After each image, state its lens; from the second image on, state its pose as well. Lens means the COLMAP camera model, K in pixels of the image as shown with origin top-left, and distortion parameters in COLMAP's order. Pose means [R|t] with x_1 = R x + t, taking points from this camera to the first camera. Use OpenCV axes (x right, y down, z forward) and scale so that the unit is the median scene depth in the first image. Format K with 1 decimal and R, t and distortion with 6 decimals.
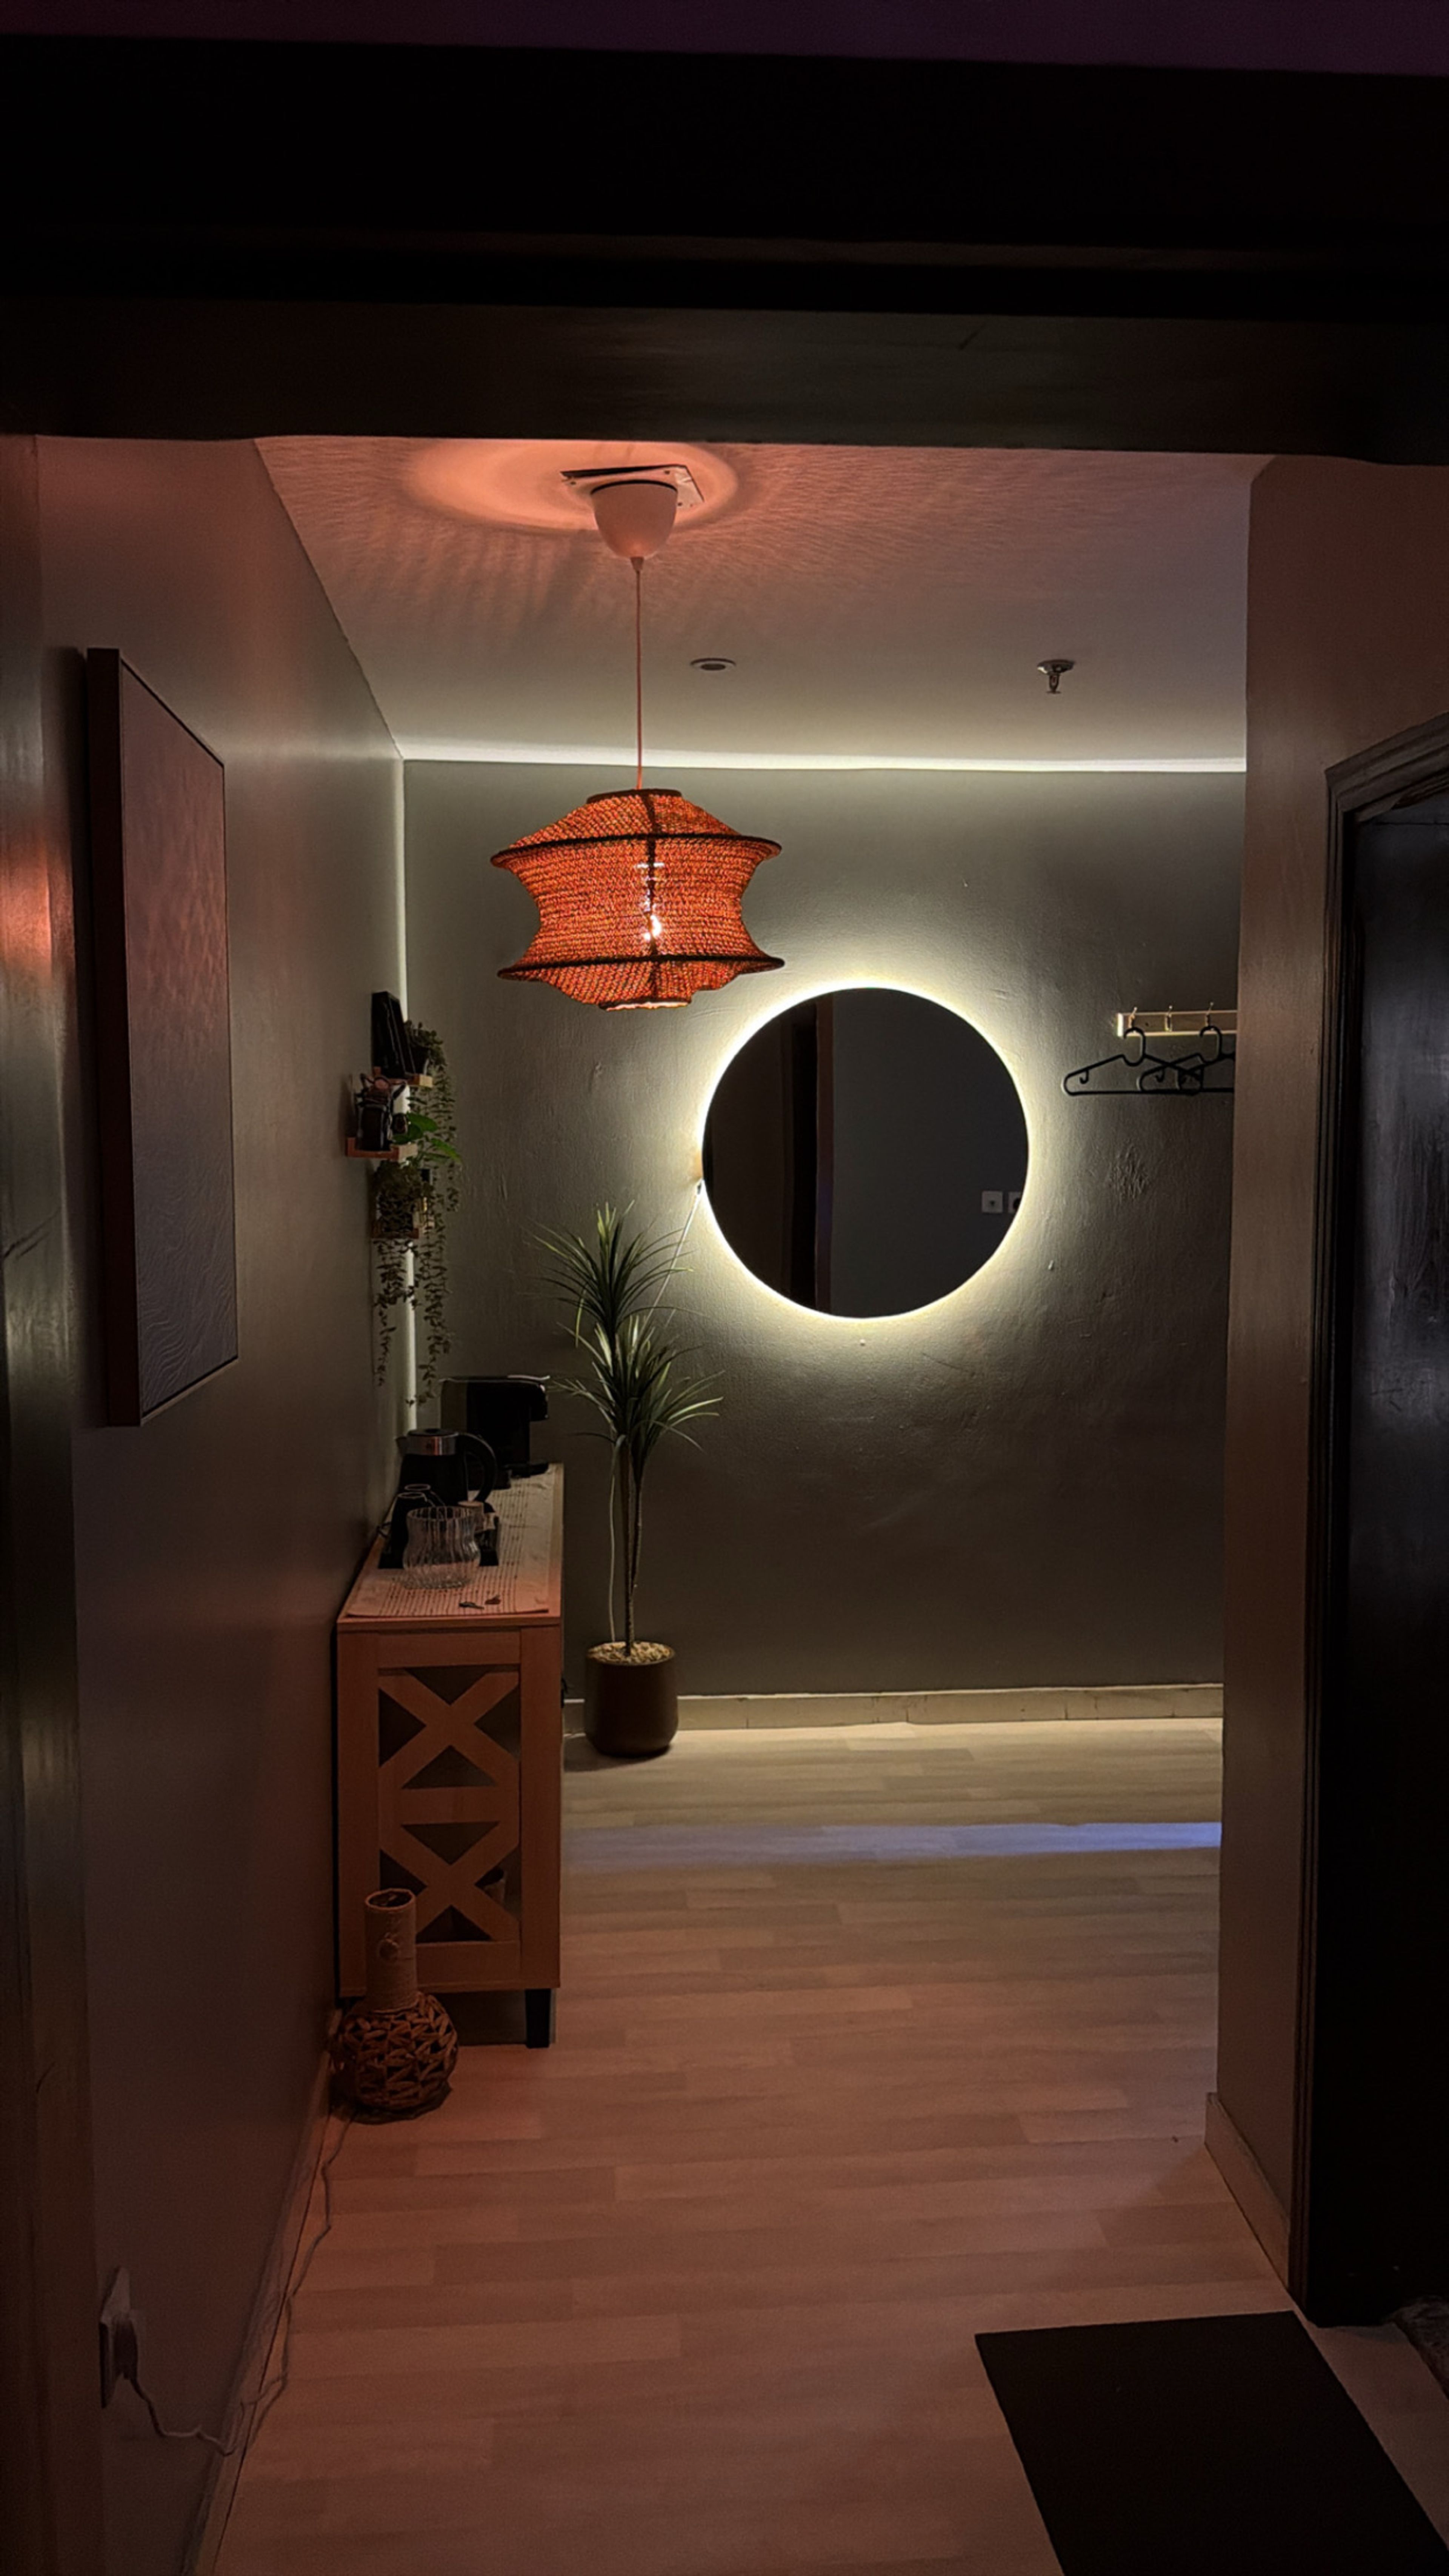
lens RADIAL K [[1800.3, 0, 724.5], [0, 1800.3, 1288.0], [0, 0, 1]] dist [0.073369, -0.000245]
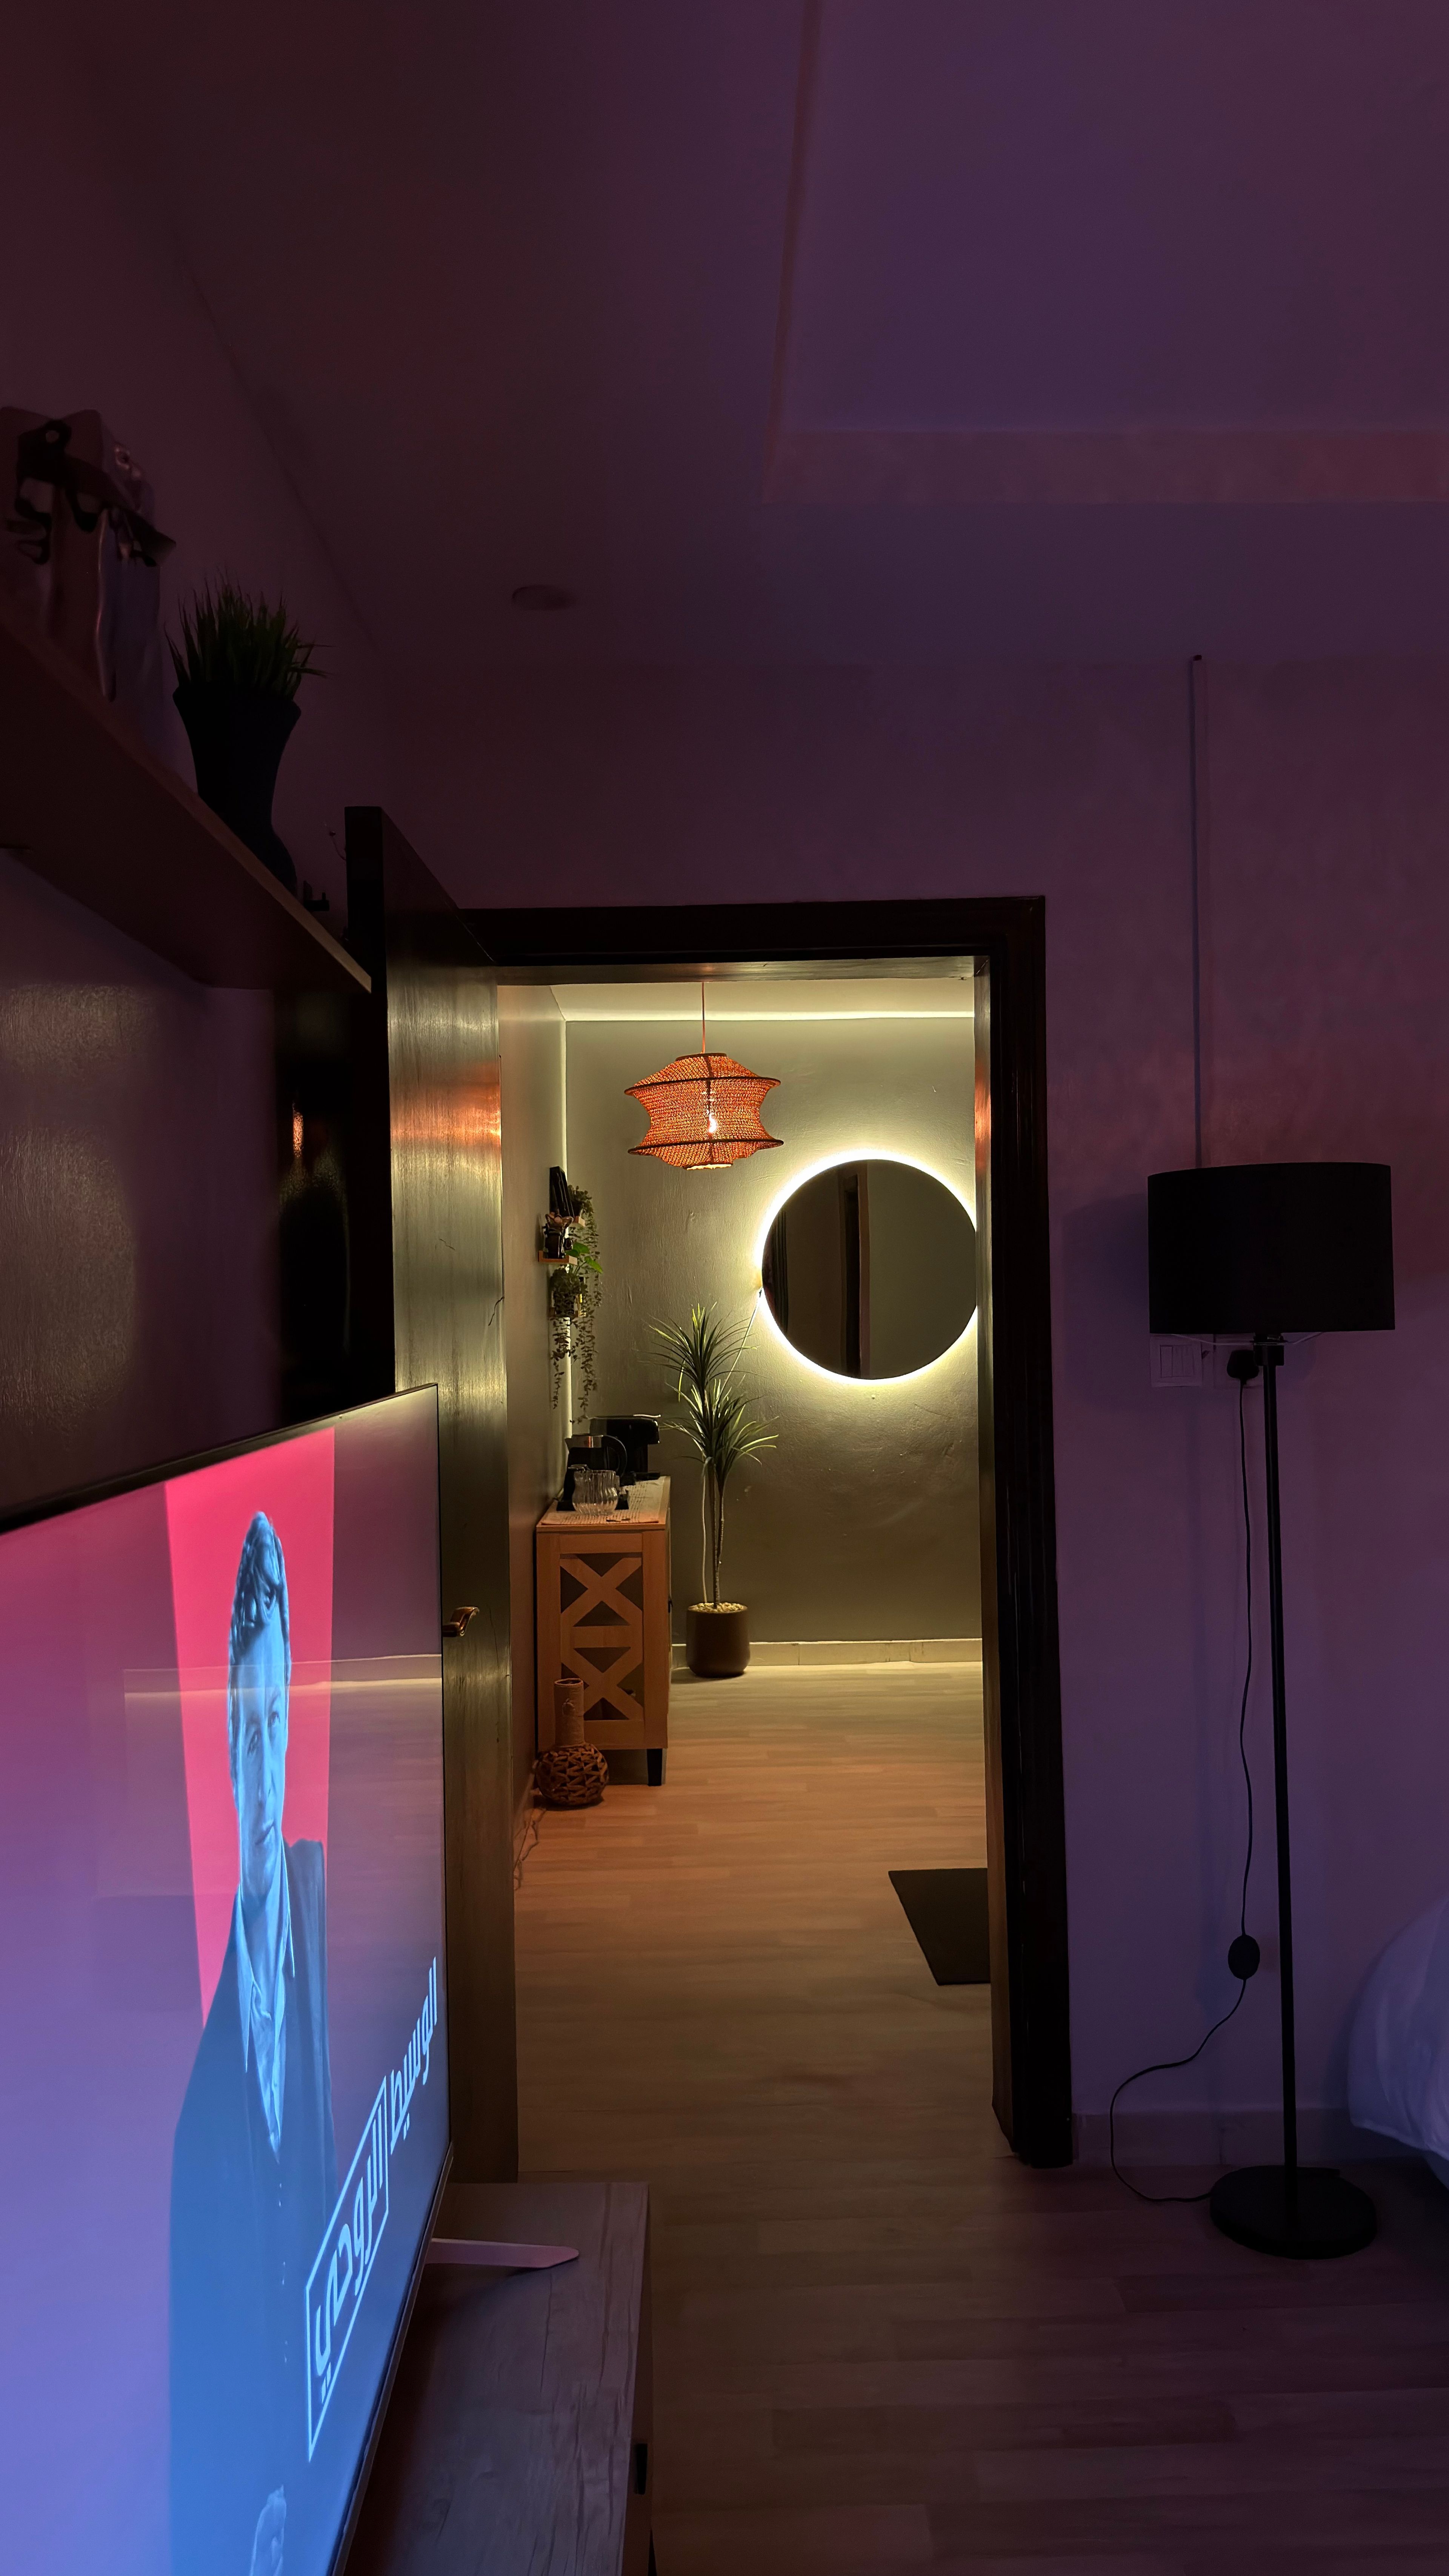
lens RADIAL K [[1800.3, 0, 724.5], [0, 1800.3, 1288.0], [0, 0, 1]] dist [0.073369, -0.000245]
pose [[0.997679, -0.016552, -0.066057, 0.075332], [0.009776, 0.994776, -0.101617, 0.124981], [0.067394, 0.100735, 0.992628, -0.660050]]
